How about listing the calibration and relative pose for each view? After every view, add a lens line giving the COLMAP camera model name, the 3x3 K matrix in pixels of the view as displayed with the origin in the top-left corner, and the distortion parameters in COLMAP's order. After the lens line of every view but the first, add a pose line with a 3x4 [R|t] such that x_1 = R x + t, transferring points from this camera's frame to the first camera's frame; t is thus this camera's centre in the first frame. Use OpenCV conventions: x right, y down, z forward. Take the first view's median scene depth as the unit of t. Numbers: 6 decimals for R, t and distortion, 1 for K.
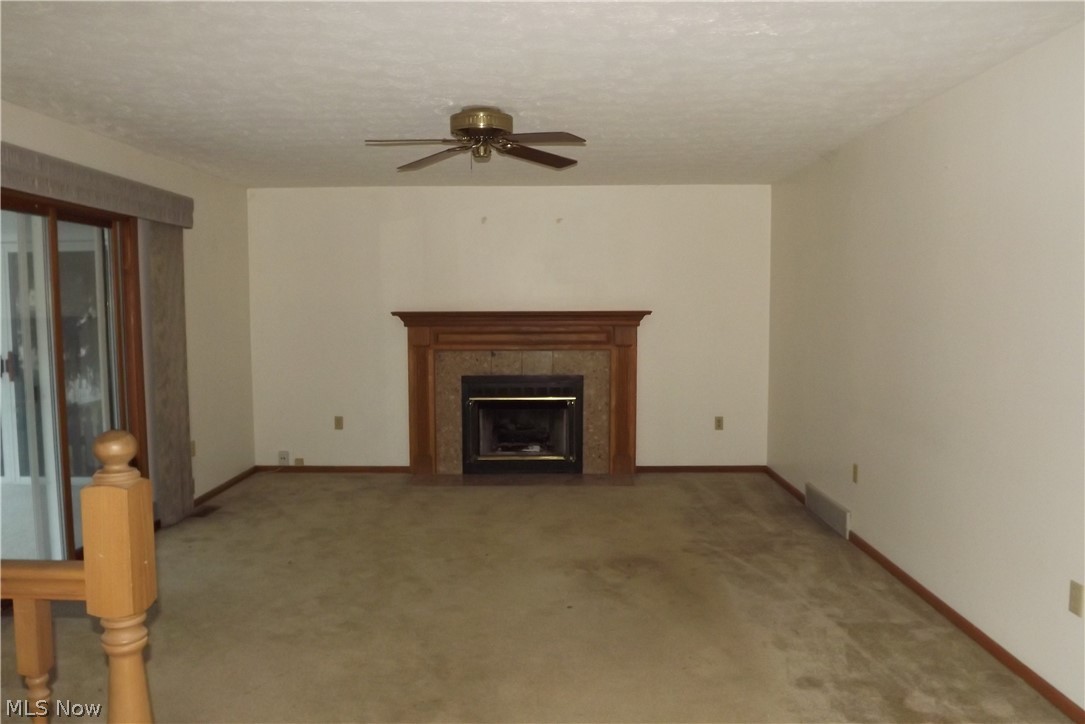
lens RADIAL K [[801.7, 0, 540.3], [0, 801.7, 365.3], [0, 0, 1]] dist [-0.025673, 0.001721]
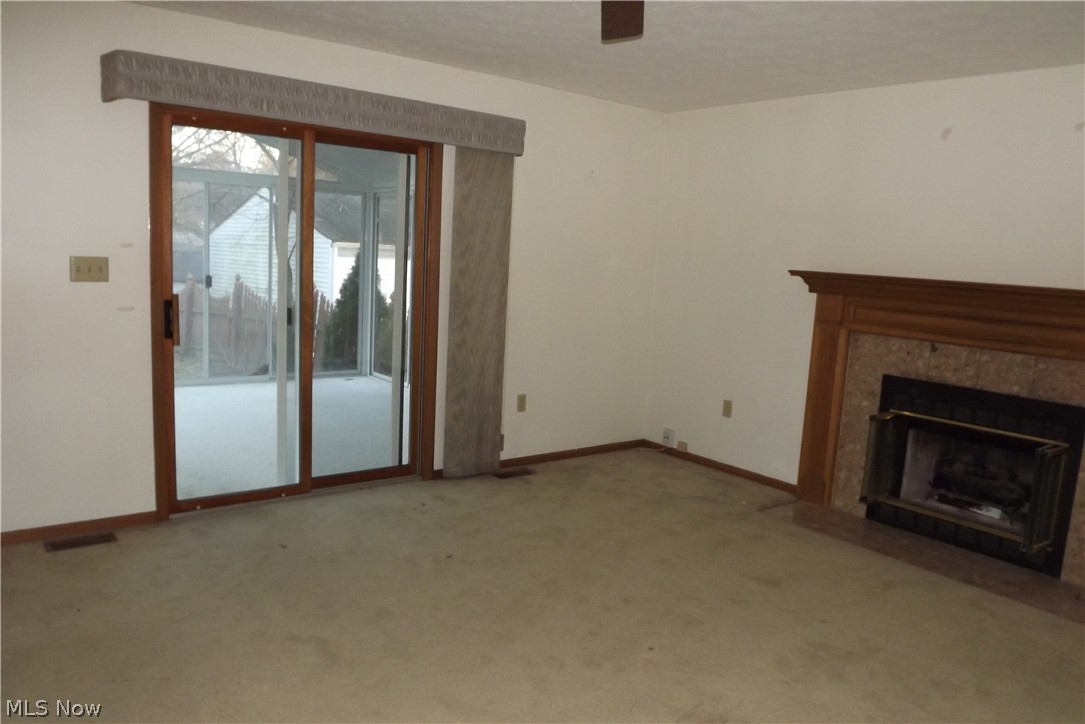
lens RADIAL K [[801.7, 0, 543.5], [0, 801.7, 357.9], [0, 0, 1]] dist [-0.025673, 0.001721]
pose [[0.634794, 0.144100, -0.759125, 0.223659], [-0.119734, 0.988934, 0.087599, -0.024212], [0.763348, 0.035286, 0.645023, 0.359887]]
